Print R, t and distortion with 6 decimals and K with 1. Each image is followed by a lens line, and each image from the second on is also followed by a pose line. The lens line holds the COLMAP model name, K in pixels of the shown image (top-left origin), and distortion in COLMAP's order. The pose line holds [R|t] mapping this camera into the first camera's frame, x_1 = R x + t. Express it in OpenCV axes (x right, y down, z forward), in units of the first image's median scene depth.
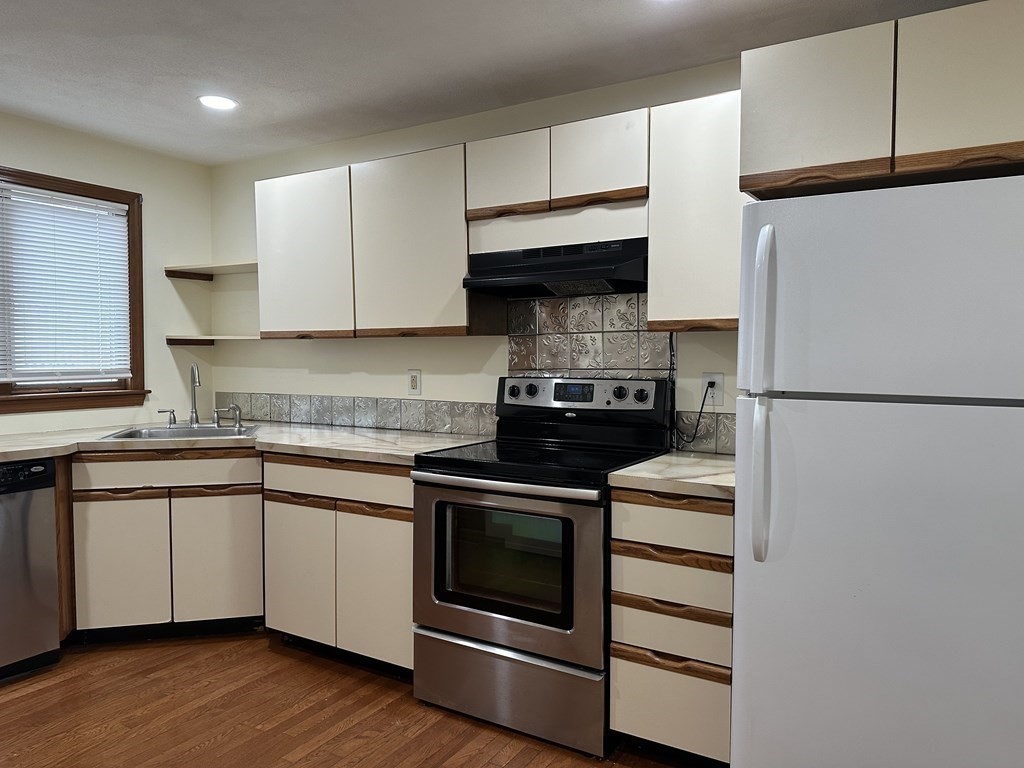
lens RADIAL K [[723.1, 0, 504.9], [0, 723.1, 384.6], [0, 0, 1]] dist [0.208747, -0.359366]
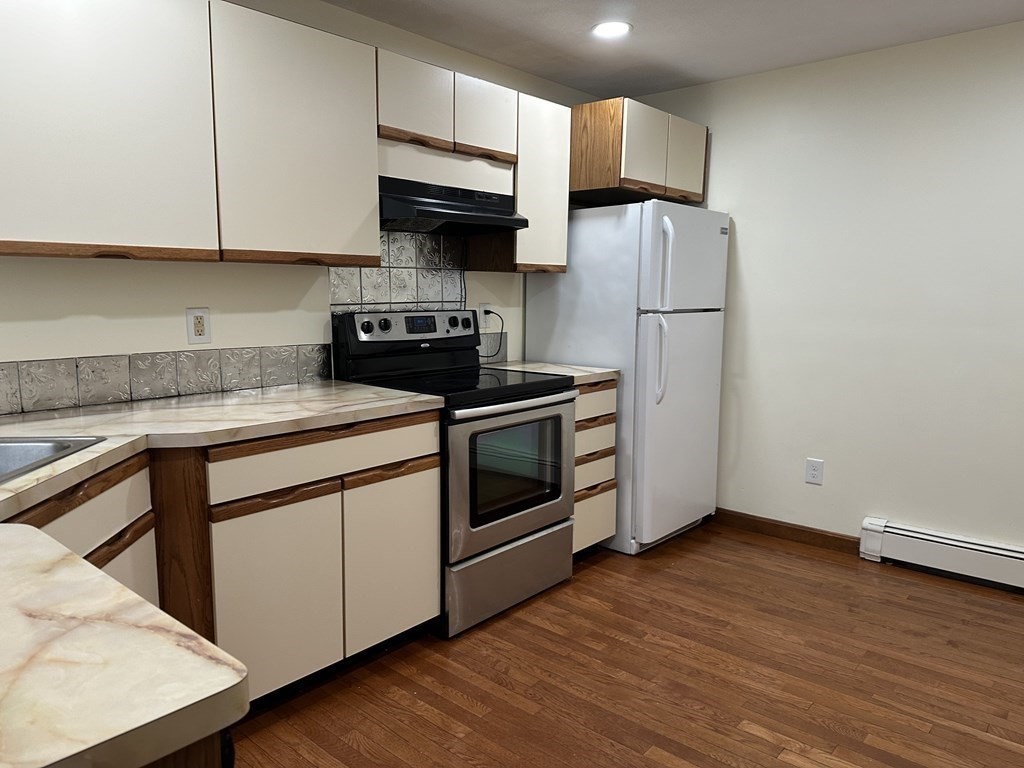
lens RADIAL K [[723.1, 0, 504.9], [0, 723.1, 384.6], [0, 0, 1]] dist [0.208747, -0.359366]
pose [[0.159242, -0.128003, 0.978906, -0.958303], [0.038260, 0.991614, 0.123441, -0.029153], [-0.986498, 0.017796, 0.162804, 0.709660]]
